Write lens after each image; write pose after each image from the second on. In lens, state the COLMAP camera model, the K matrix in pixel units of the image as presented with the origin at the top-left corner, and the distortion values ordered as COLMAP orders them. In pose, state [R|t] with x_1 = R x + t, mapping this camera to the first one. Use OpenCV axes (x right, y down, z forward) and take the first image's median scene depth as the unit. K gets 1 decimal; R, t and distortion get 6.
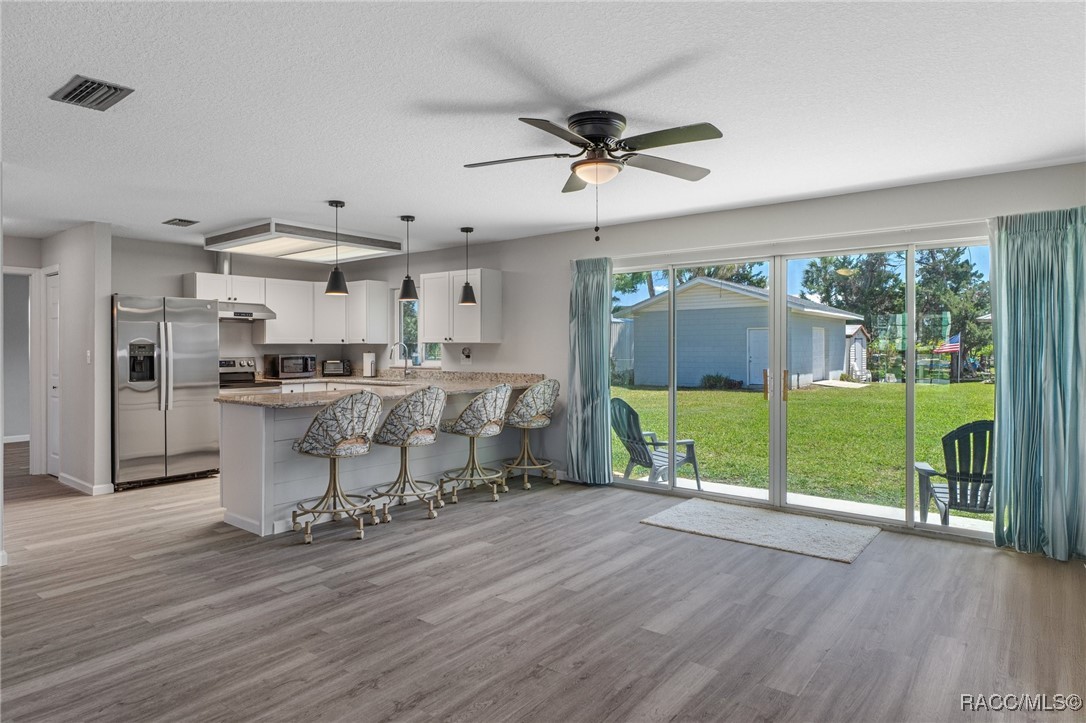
lens RADIAL K [[637.2, 0, 548.7], [0, 637.2, 345.2], [0, 0, 1]] dist [-0.007896, -0.001497]
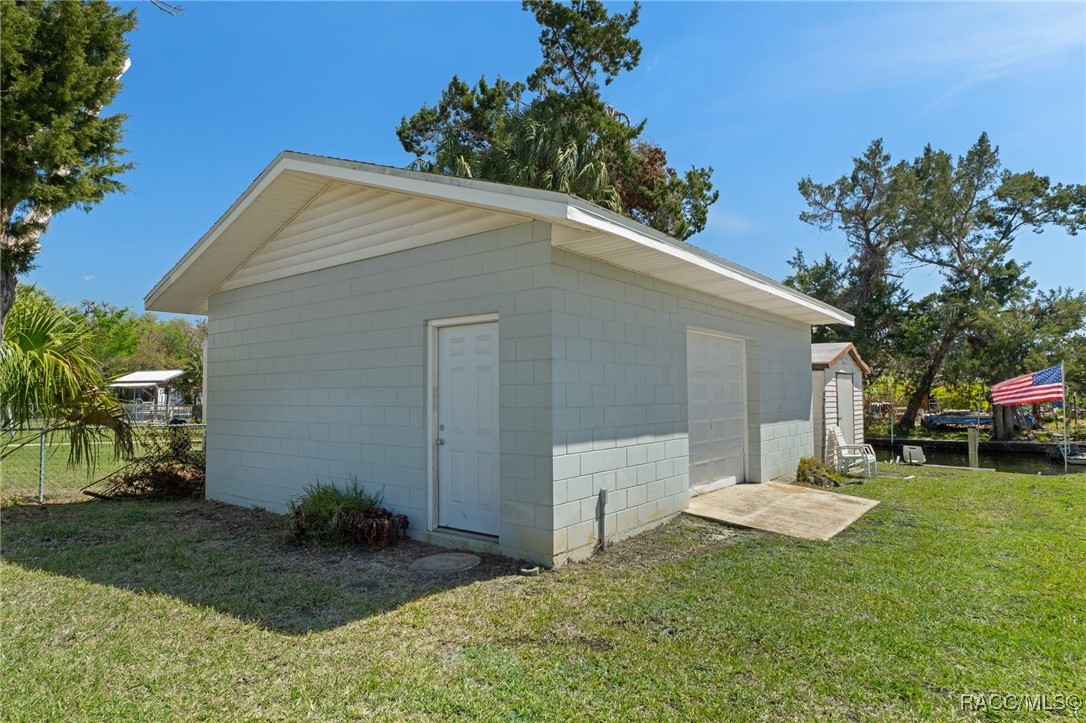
lens RADIAL K [[629.5, 0, 547.5], [0, 629.5, 357.7], [0, 0, 1]] dist [-0.003784, -0.000634]
pose [[0.999998, -0.001627, -0.001210, 1.981865], [0.001558, 0.998495, -0.054819, 0.018216], [0.001297, 0.054817, 0.998496, 3.961666]]
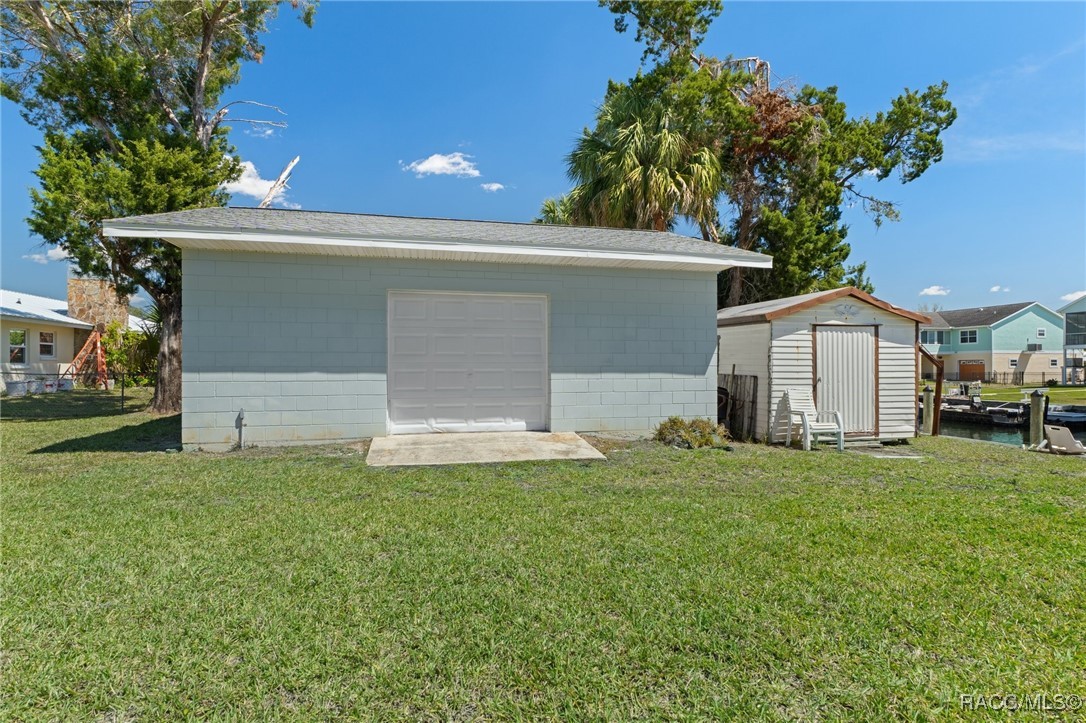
lens RADIAL K [[564.4, 0, 543.0], [0, 564.4, 361.5], [0, 0, 1]] dist [0.002233, 0.000244]
pose [[0.777462, -0.007200, -0.628888, 3.990633], [-0.000147, 0.999932, -0.011629, 0.103107], [0.628929, 0.009133, 0.777409, 4.554331]]
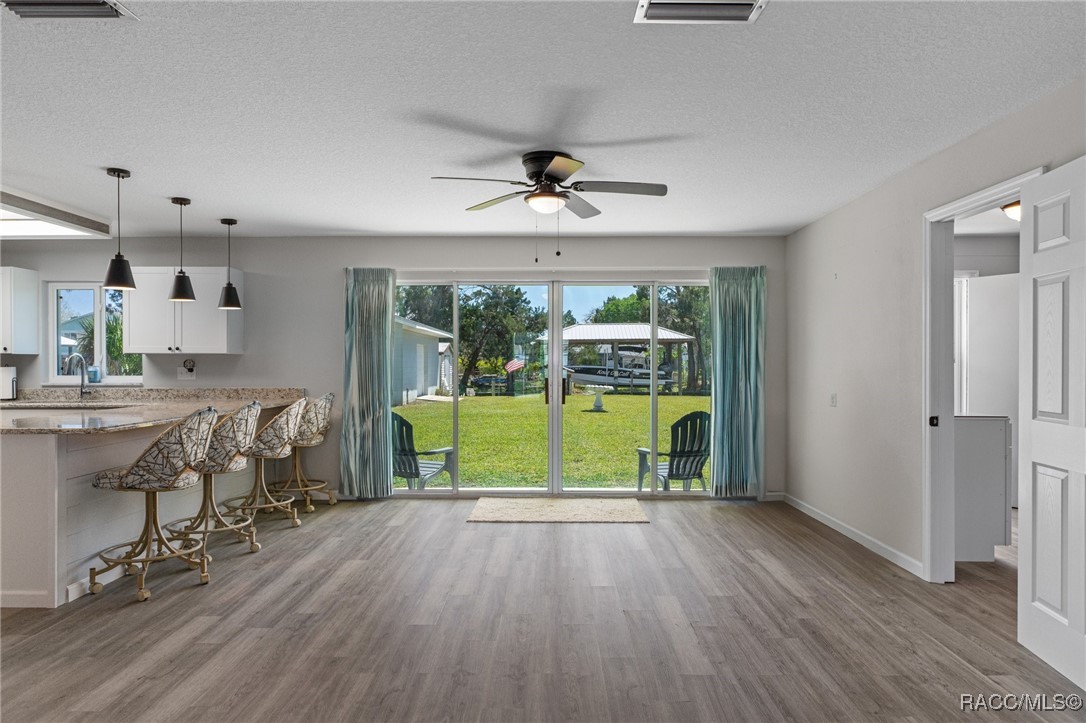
lens RADIAL K [[677.1, 0, 546.8], [0, 677.1, 366.4], [0, 0, 1]] dist [-0.000753, -0.001278]
pose [[0.793957, -0.001804, 0.607971, -0.483844], [-0.001367, 0.999988, 0.004752, 0.012843], [-0.607972, -0.004604, 0.793945, 0.019174]]
